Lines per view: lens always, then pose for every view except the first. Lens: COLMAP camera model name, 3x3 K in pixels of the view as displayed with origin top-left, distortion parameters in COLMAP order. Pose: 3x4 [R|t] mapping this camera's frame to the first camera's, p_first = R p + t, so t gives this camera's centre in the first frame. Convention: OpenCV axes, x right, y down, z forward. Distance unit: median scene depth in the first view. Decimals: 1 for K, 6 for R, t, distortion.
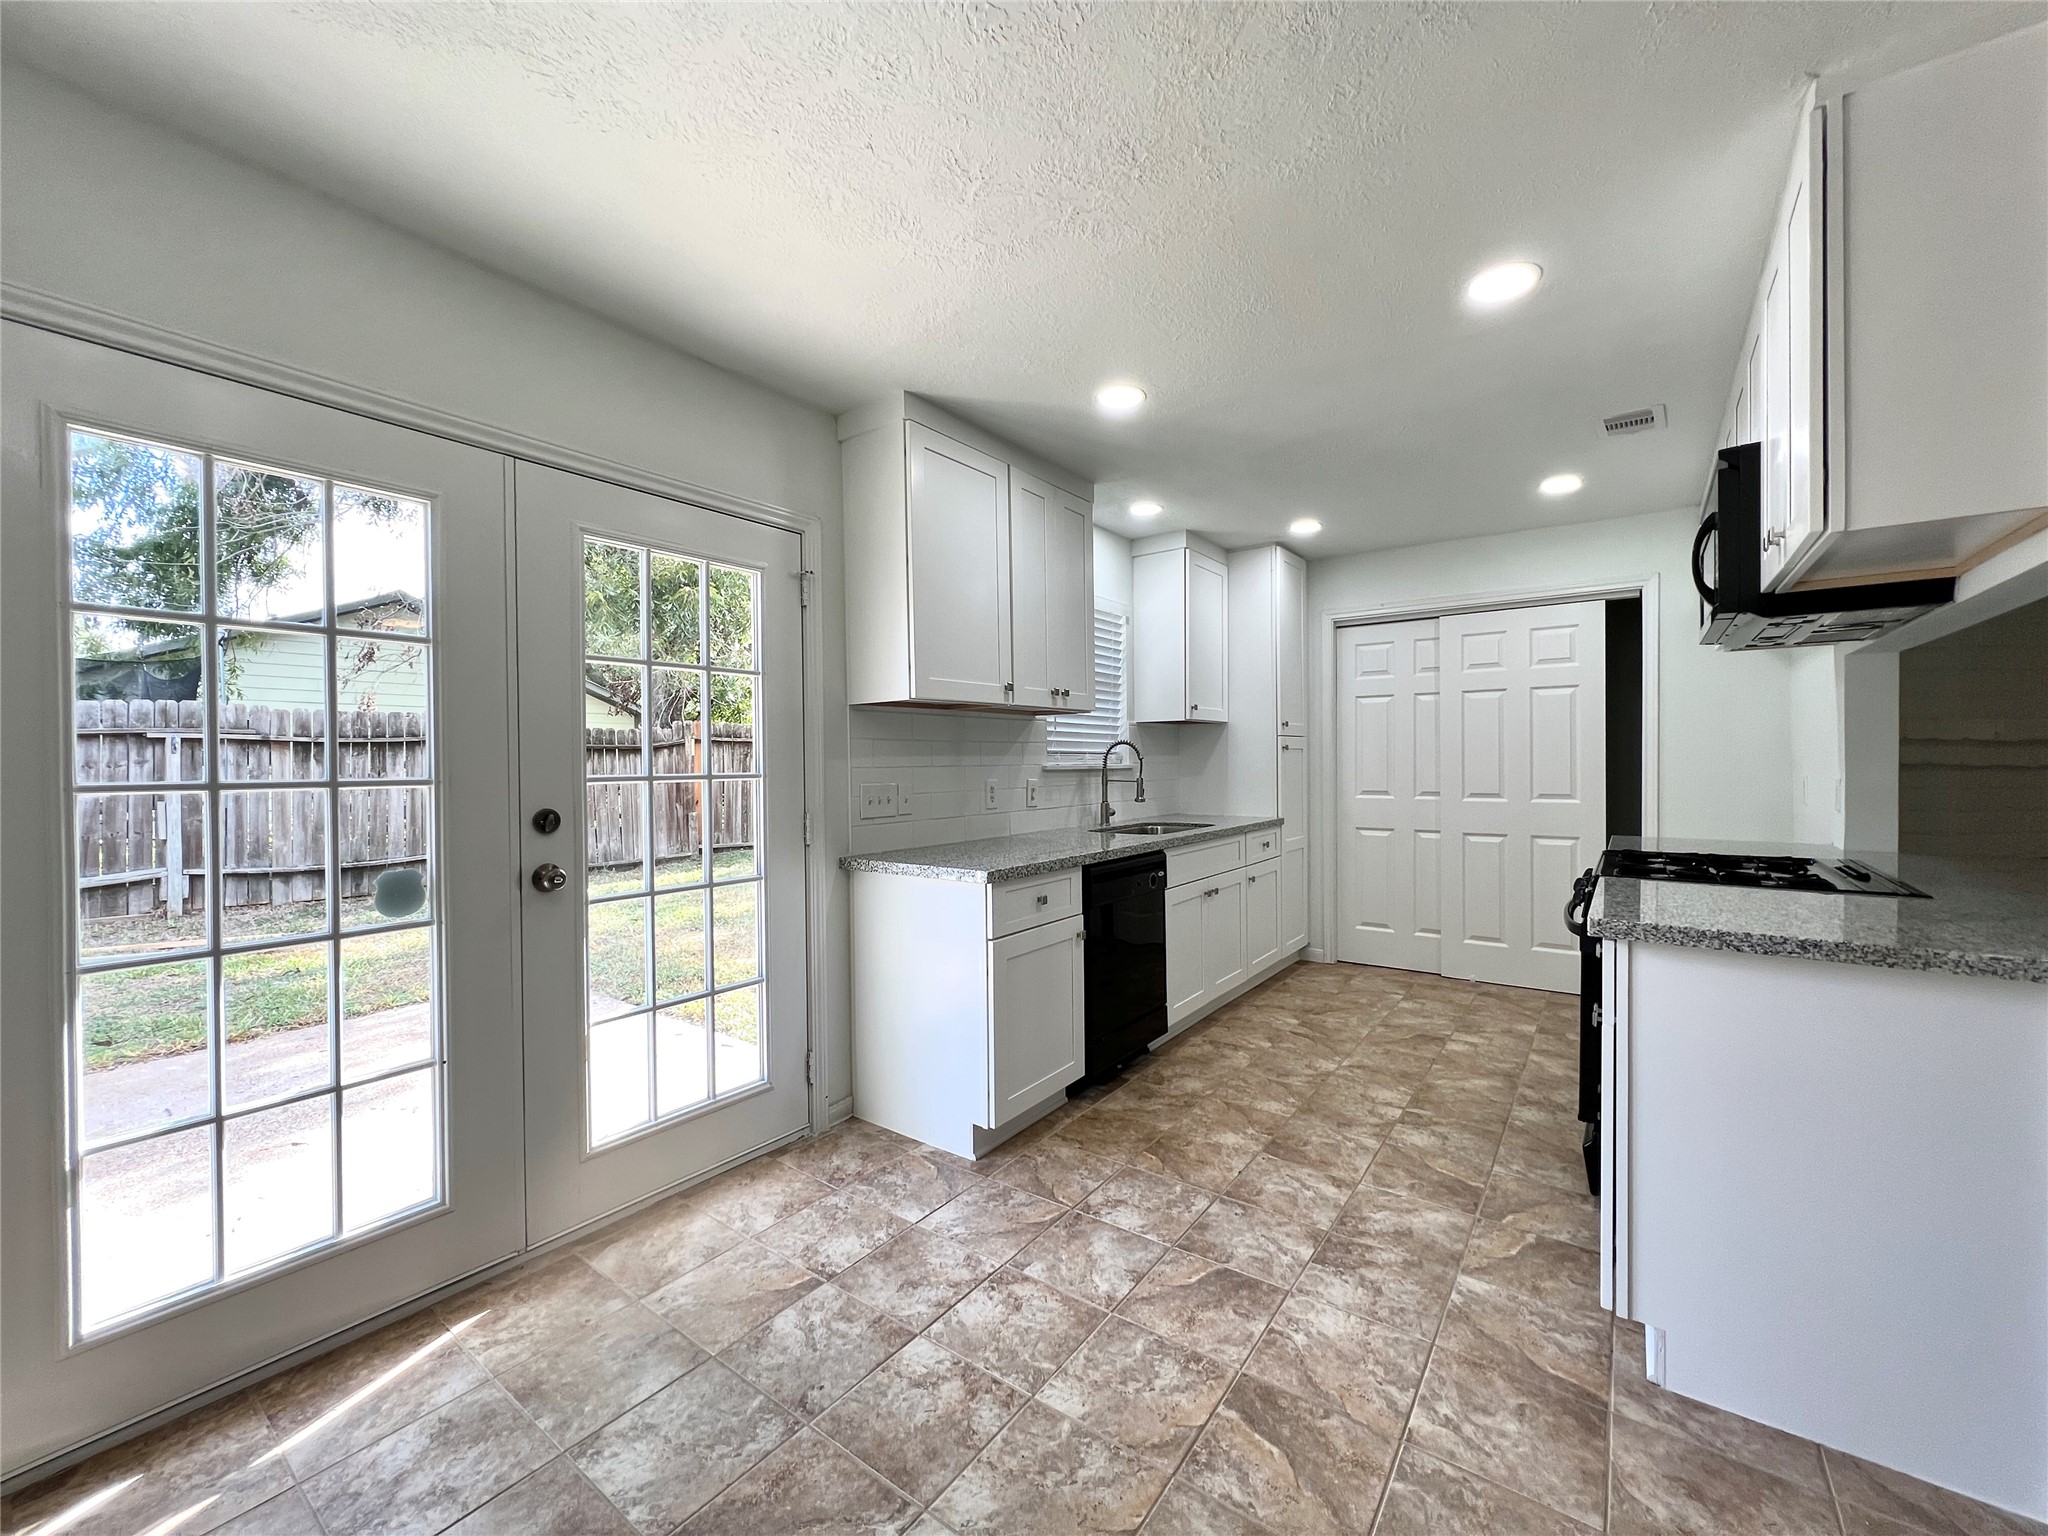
lens RADIAL K [[821.0, 0, 1021.4], [0, 821.0, 770.7], [0, 0, 1]] dist [-0.004276, 0.001035]
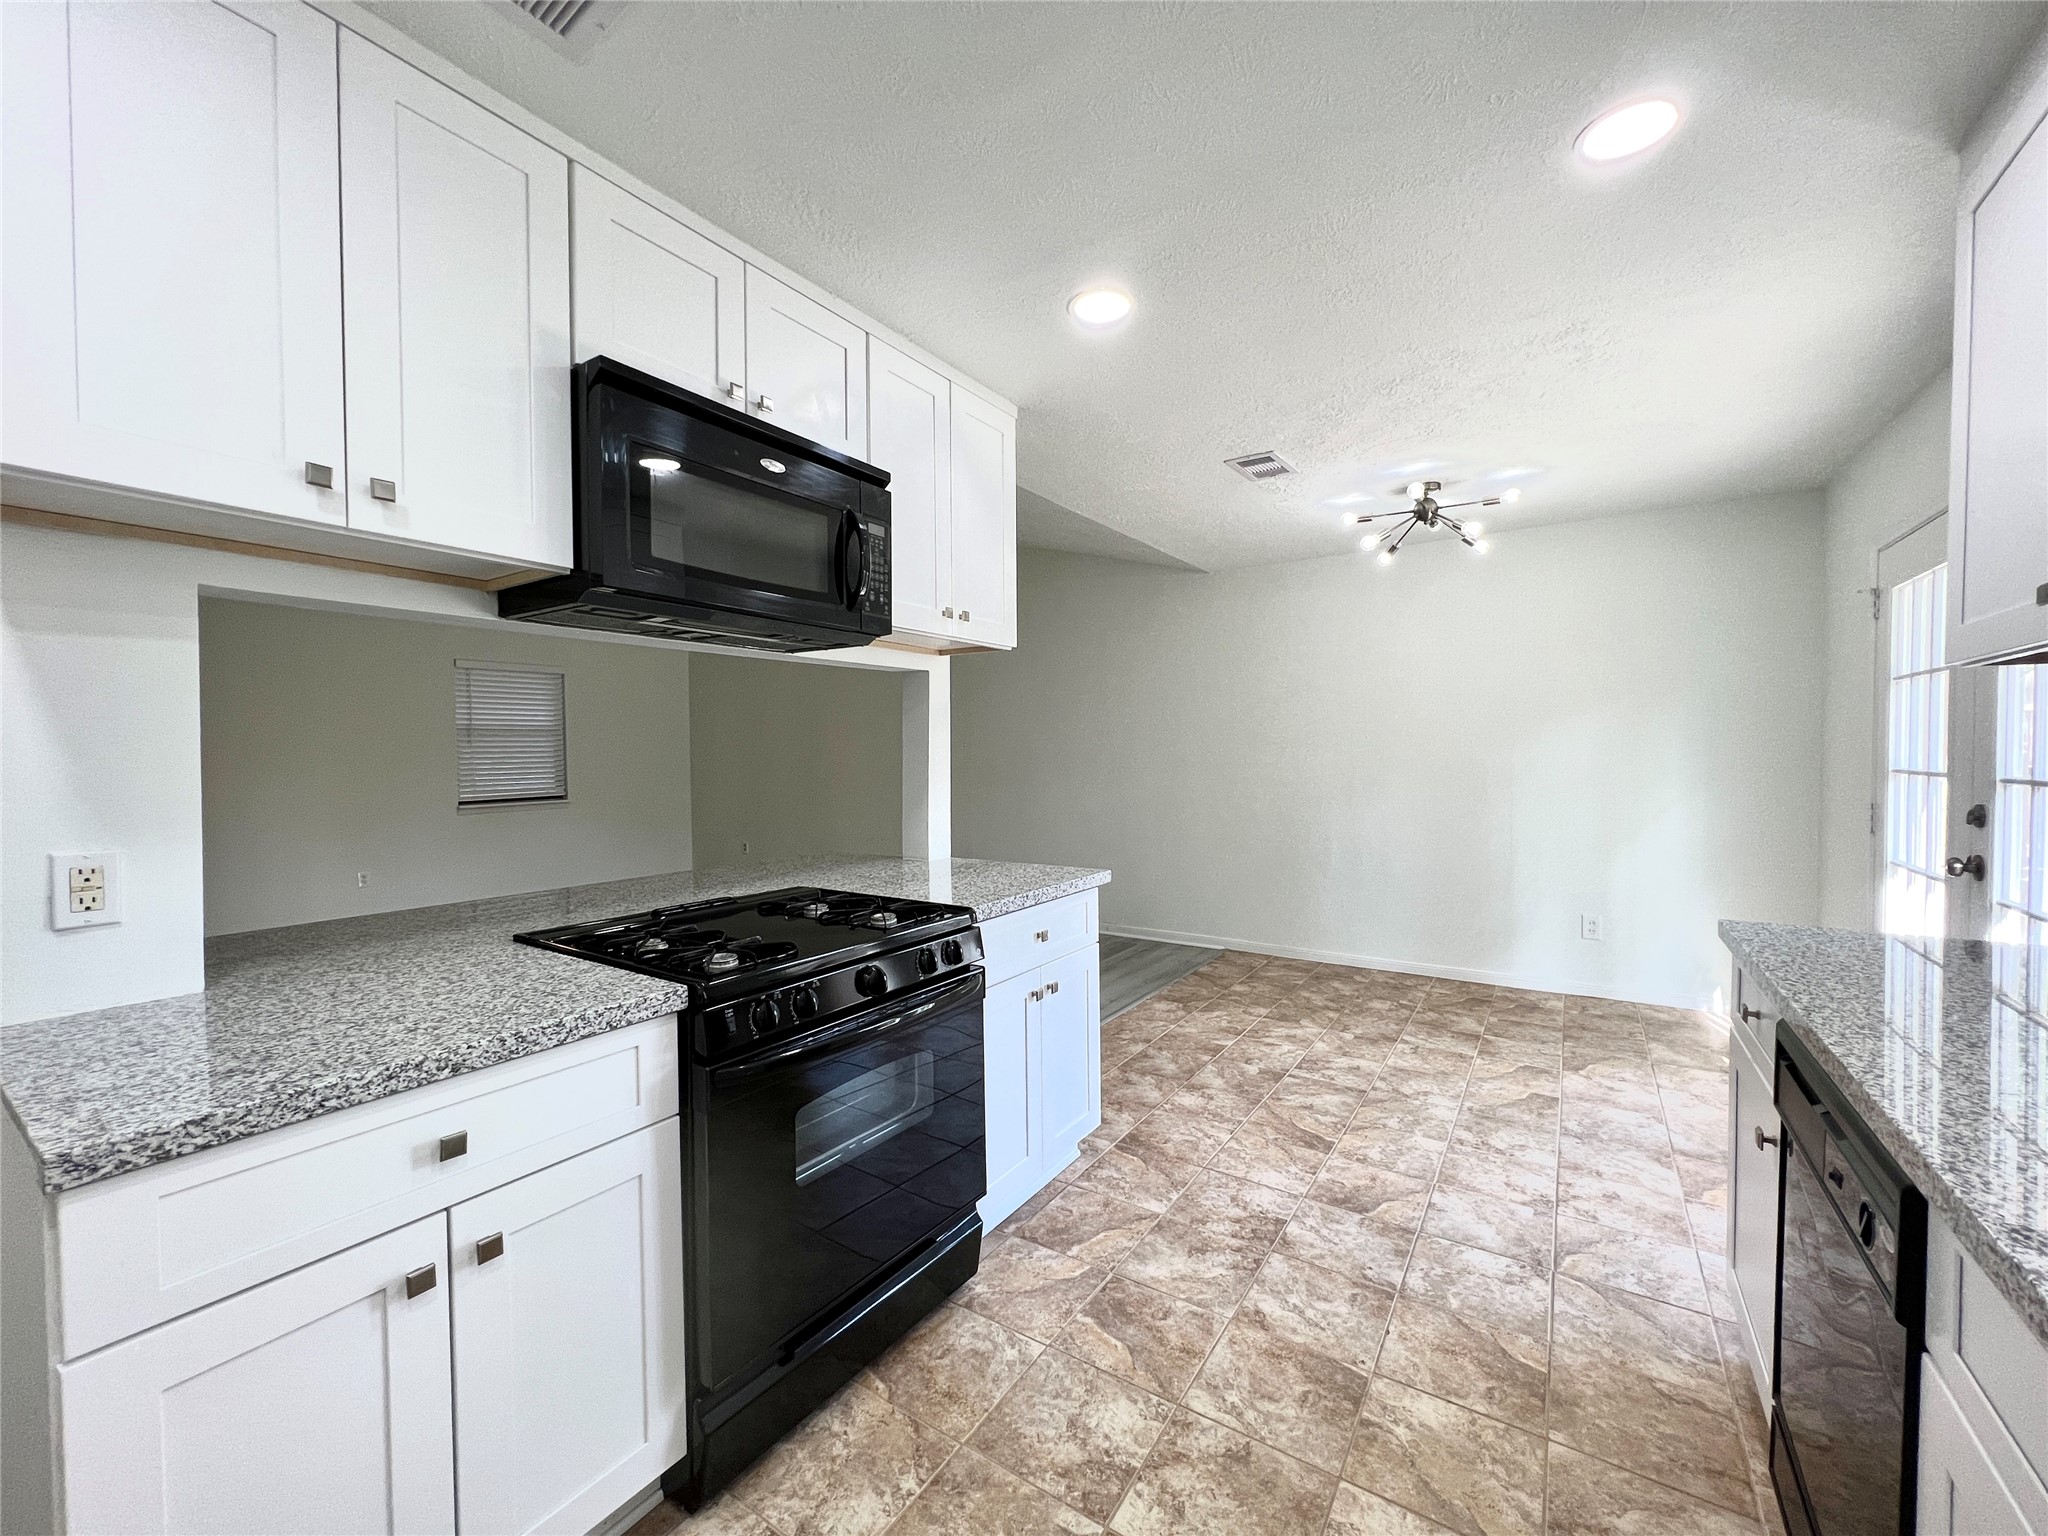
lens RADIAL K [[821.0, 0, 1022.7], [0, 821.0, 769.7], [0, 0, 1]] dist [-0.004276, 0.001035]
pose [[-0.998718, 0.016952, -0.047707, 0.437329], [0.015266, 0.999254, 0.035474, -0.033898], [0.048272, 0.034700, -0.998231, 1.198614]]
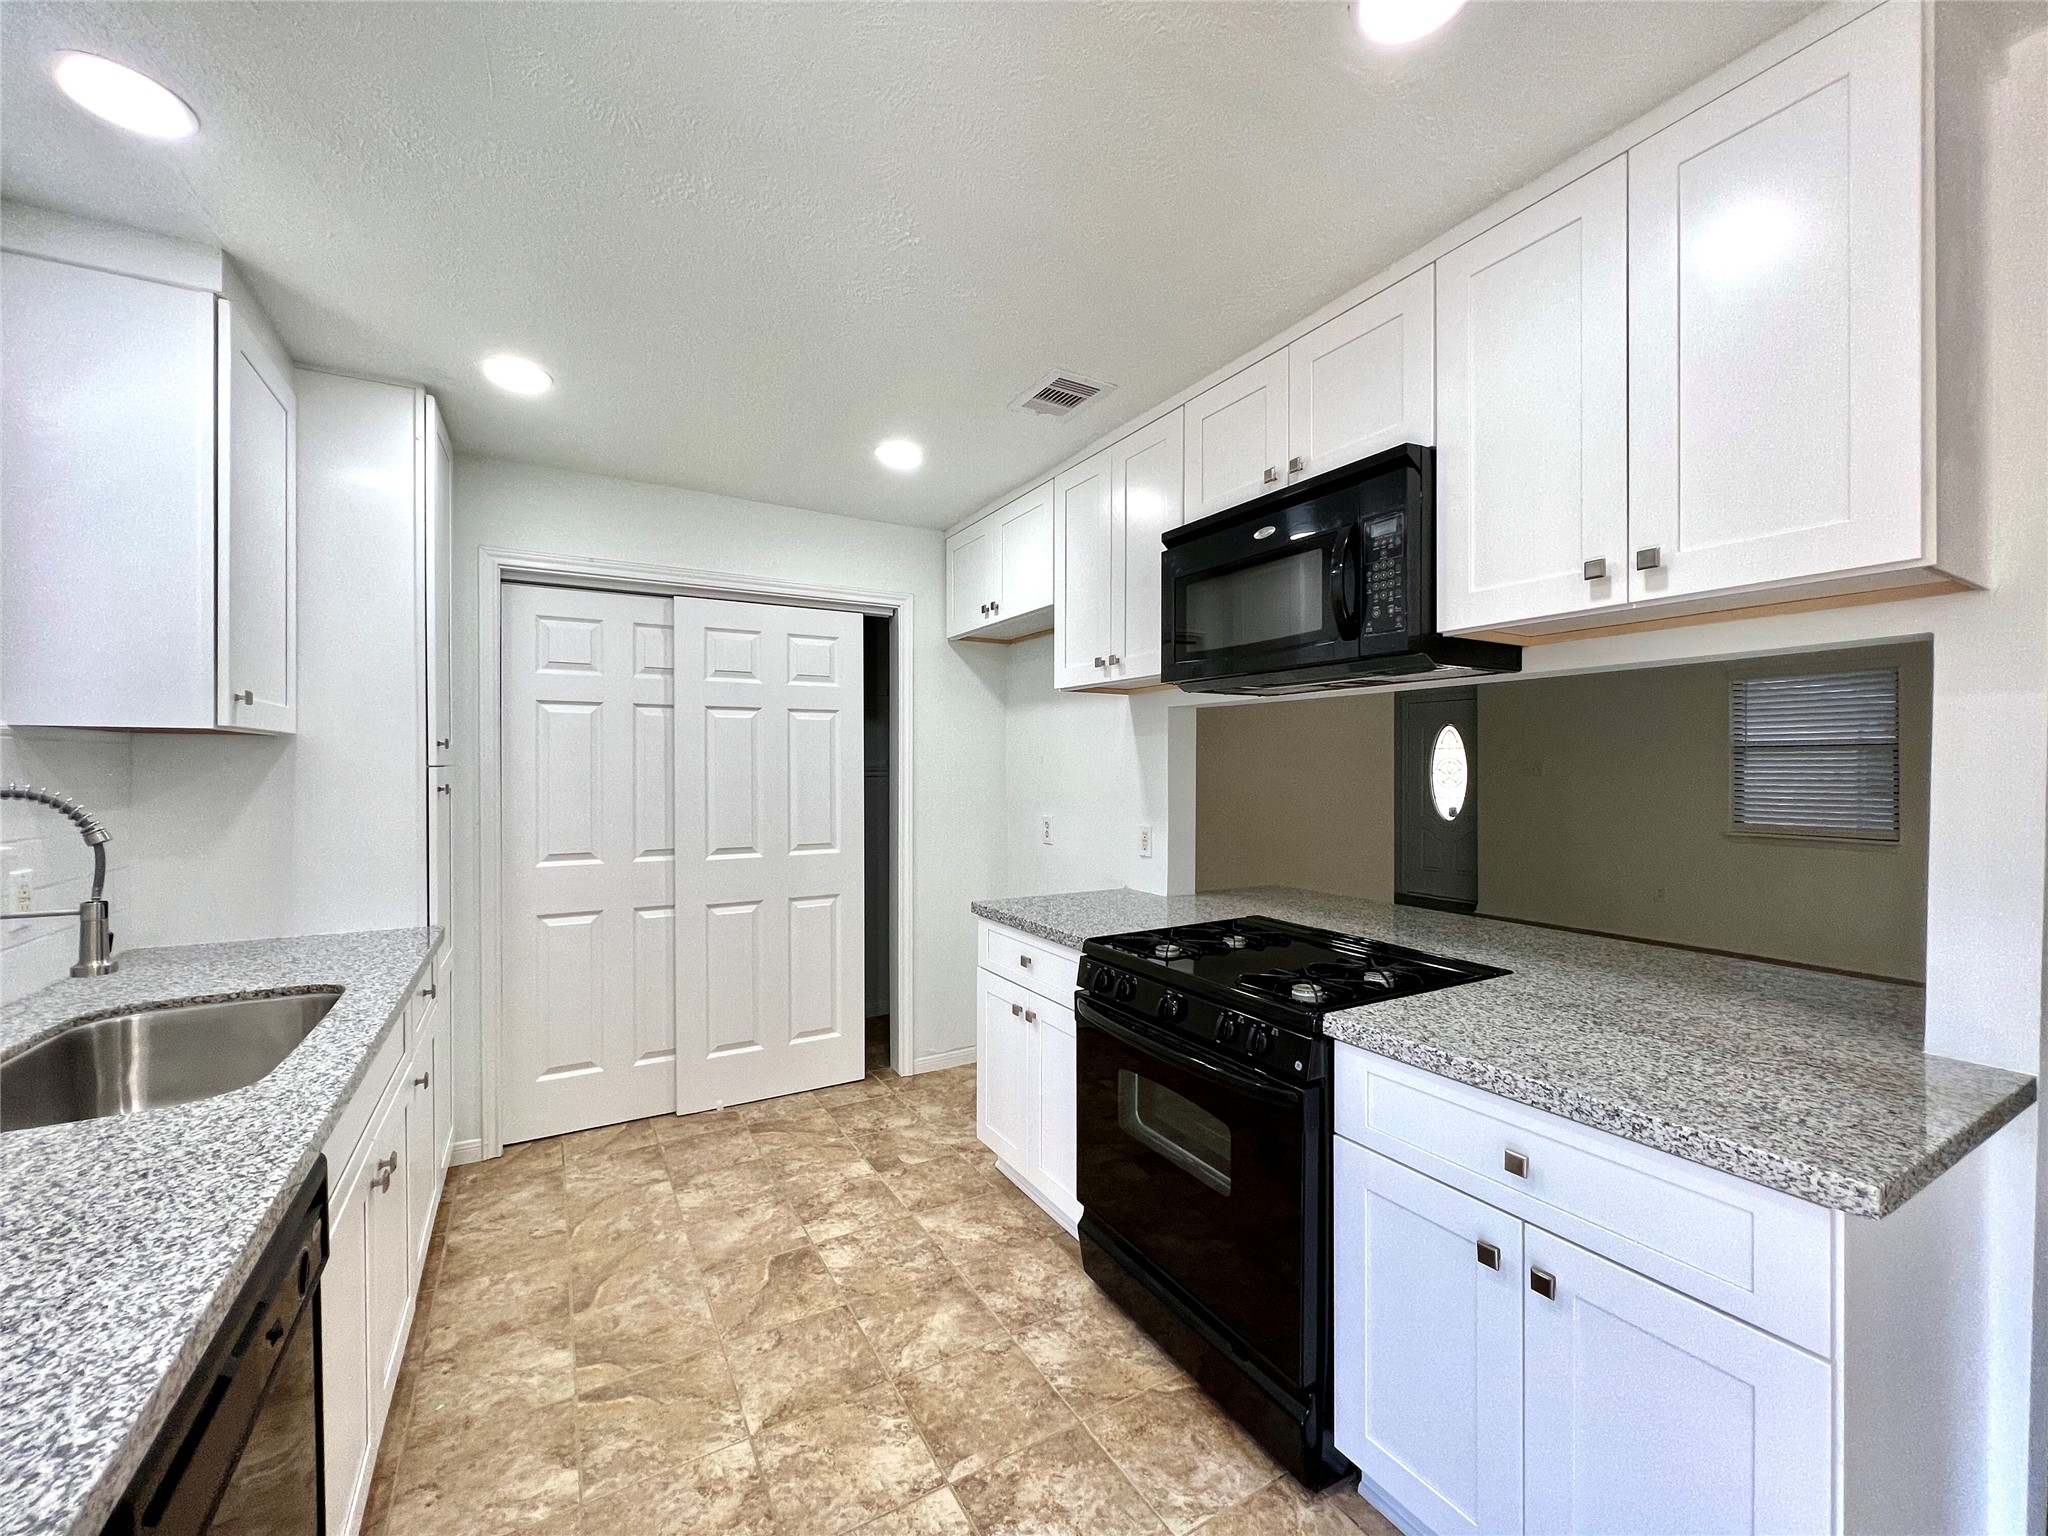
lens RADIAL K [[821.0, 0, 1020.1], [0, 821.0, 768.9], [0, 0, 1]] dist [-0.004276, 0.001035]
pose [[0.398475, 0.005479, 0.917163, -0.009961], [0.008081, 0.999922, -0.009484, -0.043651], [-0.917143, 0.011190, 0.398400, 0.606718]]
